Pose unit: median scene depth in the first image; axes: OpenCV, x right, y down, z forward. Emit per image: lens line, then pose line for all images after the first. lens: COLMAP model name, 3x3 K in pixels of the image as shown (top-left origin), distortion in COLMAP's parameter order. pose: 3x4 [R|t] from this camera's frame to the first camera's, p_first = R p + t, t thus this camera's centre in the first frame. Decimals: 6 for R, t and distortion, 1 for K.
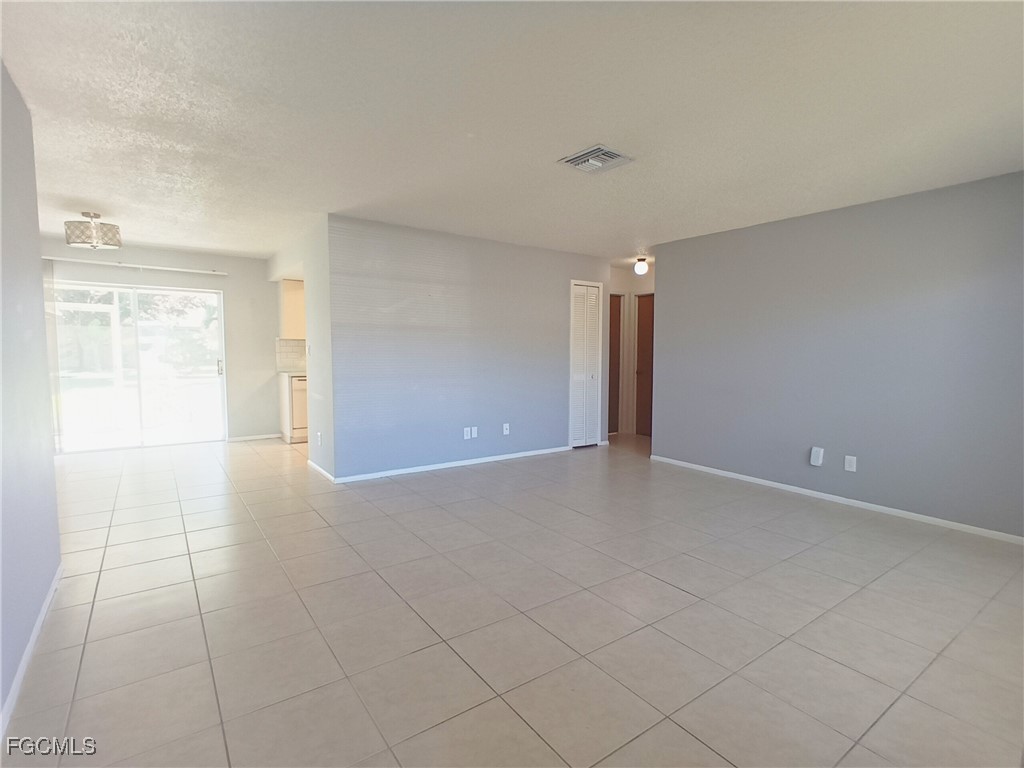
lens RADIAL K [[502.0, 0, 508.8], [0, 502.0, 387.3], [0, 0, 1]] dist [0.000405, 0.000808]
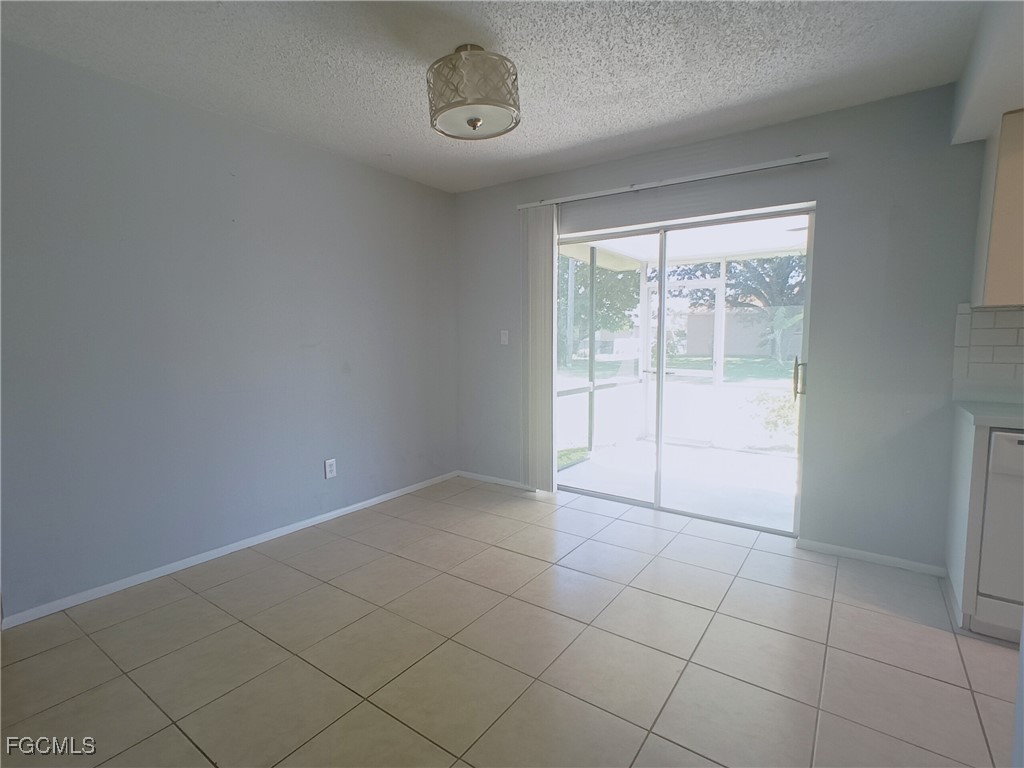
lens RADIAL K [[502.0, 0, 510.0], [0, 502.0, 389.7], [0, 0, 1]] dist [0.000405, 0.000808]
pose [[0.327880, 0.089875, -0.940435, -0.228816], [-0.064999, 0.995252, 0.072452, -0.044491], [0.942481, 0.037371, 0.332165, 0.584828]]
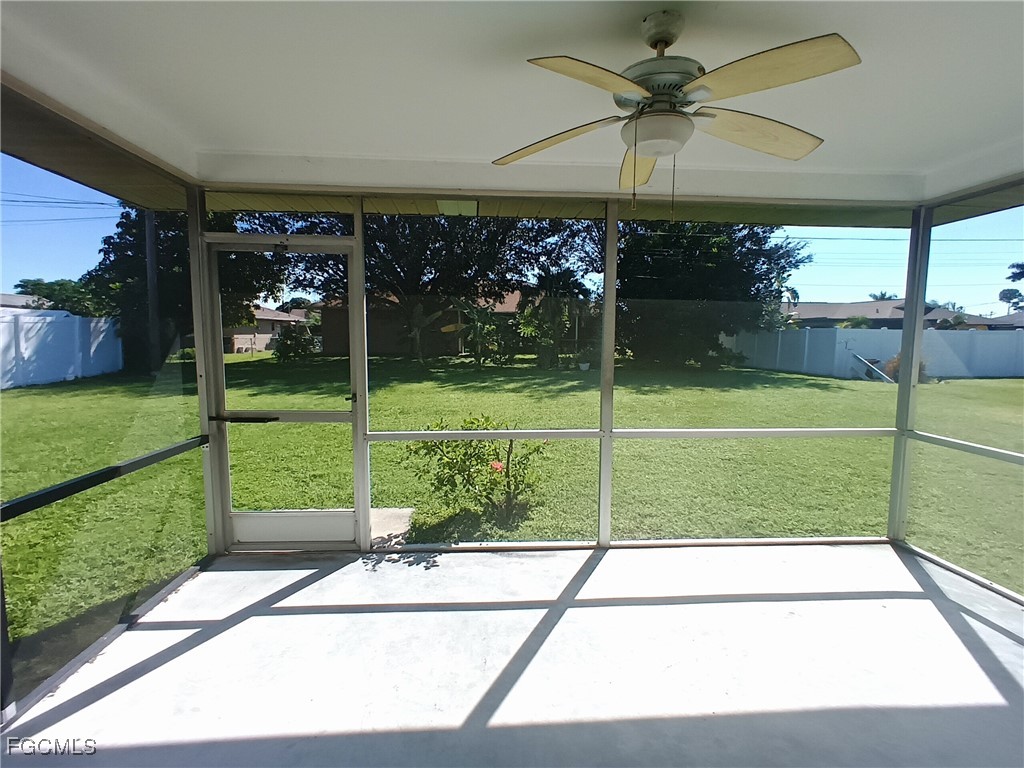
lens RADIAL K [[502.0, 0, 511.4], [0, 502.0, 384.8], [0, 0, 1]] dist [0.000405, 0.000808]
pose [[0.854175, 0.053789, -0.517195, -0.598324], [-0.040665, 0.998499, 0.036684, -0.090236], [0.518392, -0.010303, 0.855081, 0.907662]]
